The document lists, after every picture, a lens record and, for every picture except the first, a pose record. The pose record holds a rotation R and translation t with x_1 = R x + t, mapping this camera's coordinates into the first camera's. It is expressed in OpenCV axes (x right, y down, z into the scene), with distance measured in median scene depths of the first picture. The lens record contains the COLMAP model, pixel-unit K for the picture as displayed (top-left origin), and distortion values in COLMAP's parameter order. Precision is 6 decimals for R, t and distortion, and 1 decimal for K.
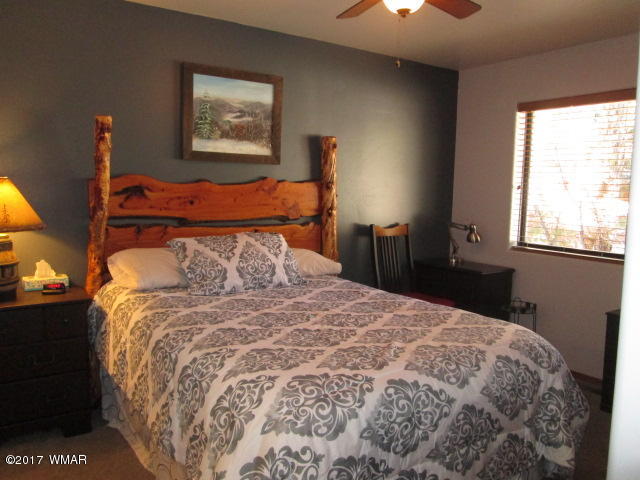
lens RADIAL K [[535.2, 0, 323.9], [0, 535.2, 240.5], [0, 0, 1]] dist [-0.039326, 0.011017]
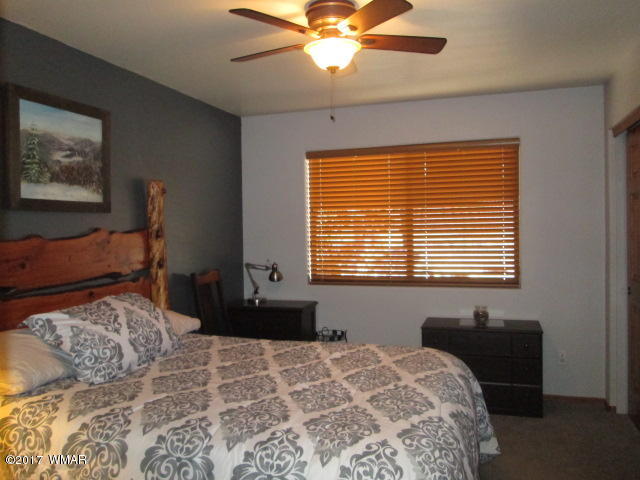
lens RADIAL K [[535.2, 0, 319.3], [0, 535.2, 239.4], [0, 0, 1]] dist [-0.039326, 0.011017]
pose [[0.787819, -0.053810, 0.613552, -0.374685], [0.097254, 0.994547, -0.037652, -0.039070], [-0.608180, 0.089333, 0.788756, 0.146588]]
